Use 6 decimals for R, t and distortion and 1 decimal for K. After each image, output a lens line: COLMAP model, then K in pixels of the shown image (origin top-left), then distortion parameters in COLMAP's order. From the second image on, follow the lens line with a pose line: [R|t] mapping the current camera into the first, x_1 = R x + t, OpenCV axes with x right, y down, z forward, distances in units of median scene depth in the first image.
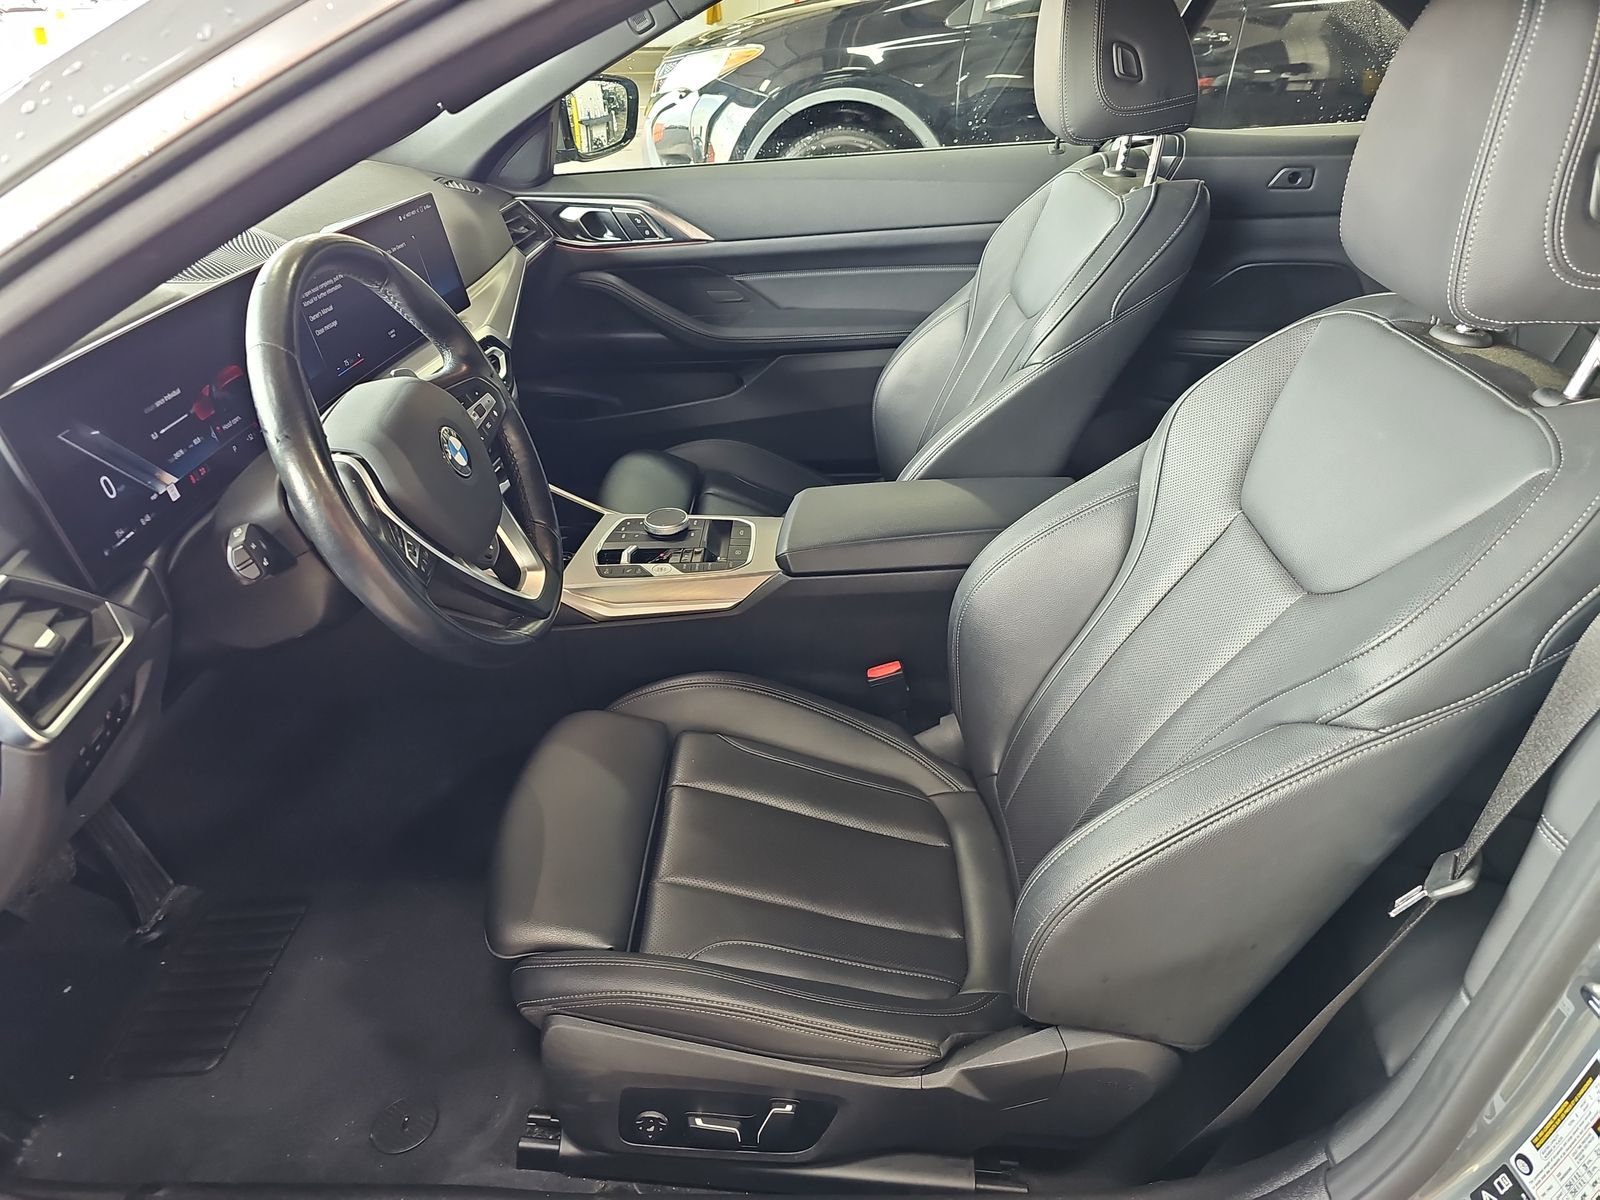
lens RADIAL K [[1066.0, 0, 798.2], [0, 1066.0, 629.2], [0, 0, 1]] dist [0.005026, 0.001840]
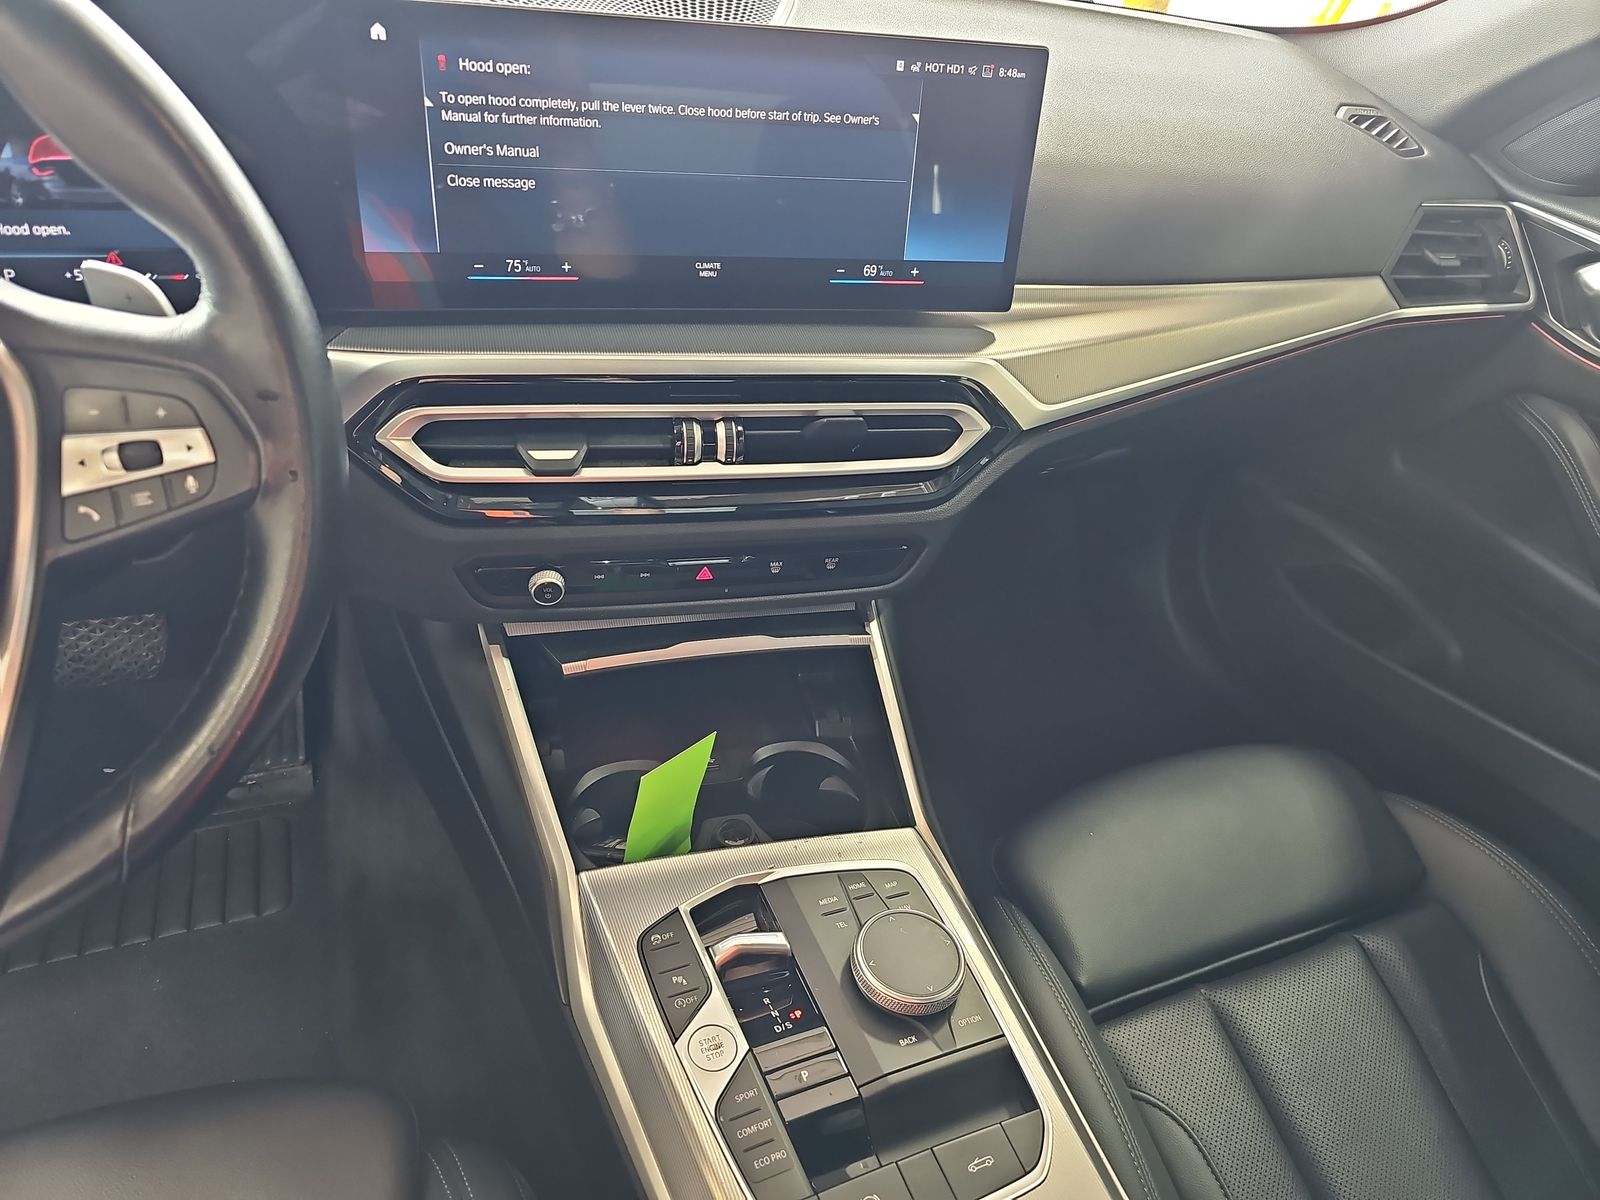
lens RADIAL K [[1066.0, 0, 798.2], [0, 1066.0, 629.2], [0, 0, 1]] dist [0.005026, 0.001840]
pose [[0.402494, 0.604308, -0.687612, 0.071821], [-0.583956, 0.747958, 0.315524, -0.358418], [0.704978, 0.274538, 0.653937, 0.819854]]
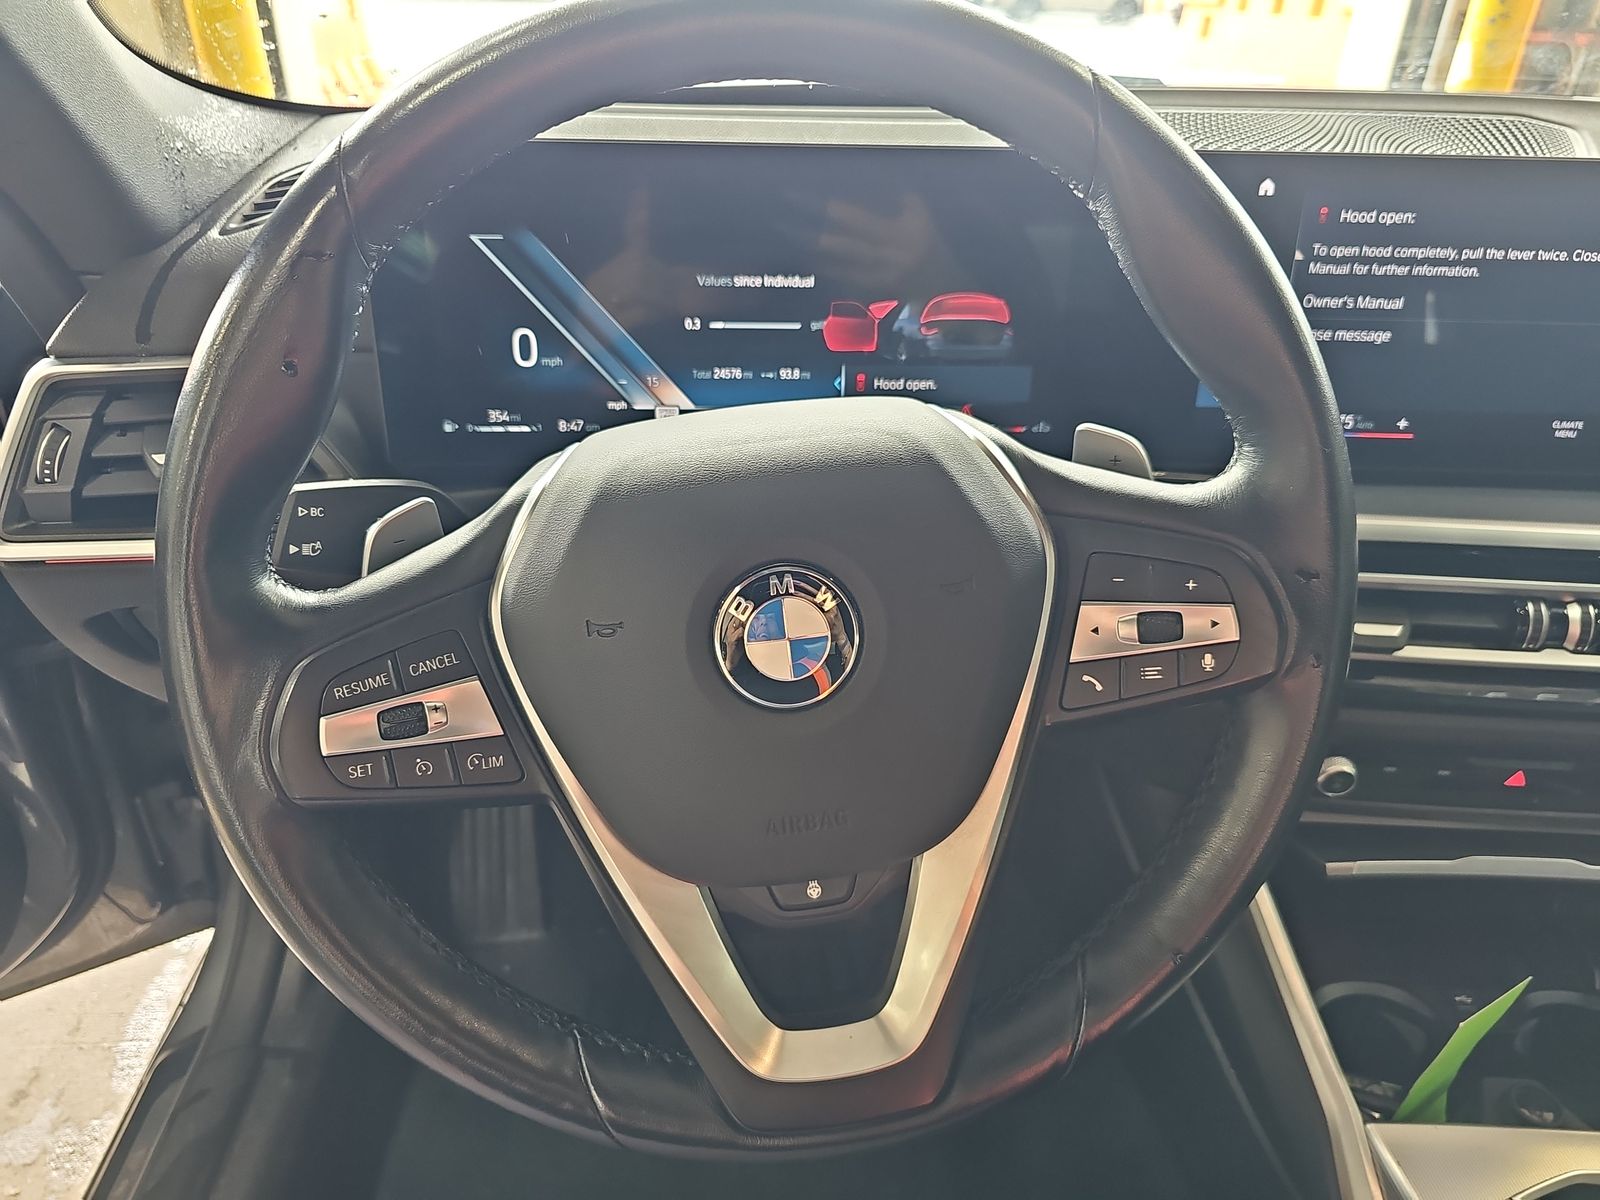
lens RADIAL K [[1113.3, 0, 799.4], [0, 1113.3, 619.8], [0, 0, 1]] dist [0.003710, -0.002631]
pose [[0.118701, 0.534105, -0.837044, -0.011717], [-0.548747, 0.737856, 0.392996, -0.247744], [0.827518, 0.412676, 0.380672, 0.667773]]
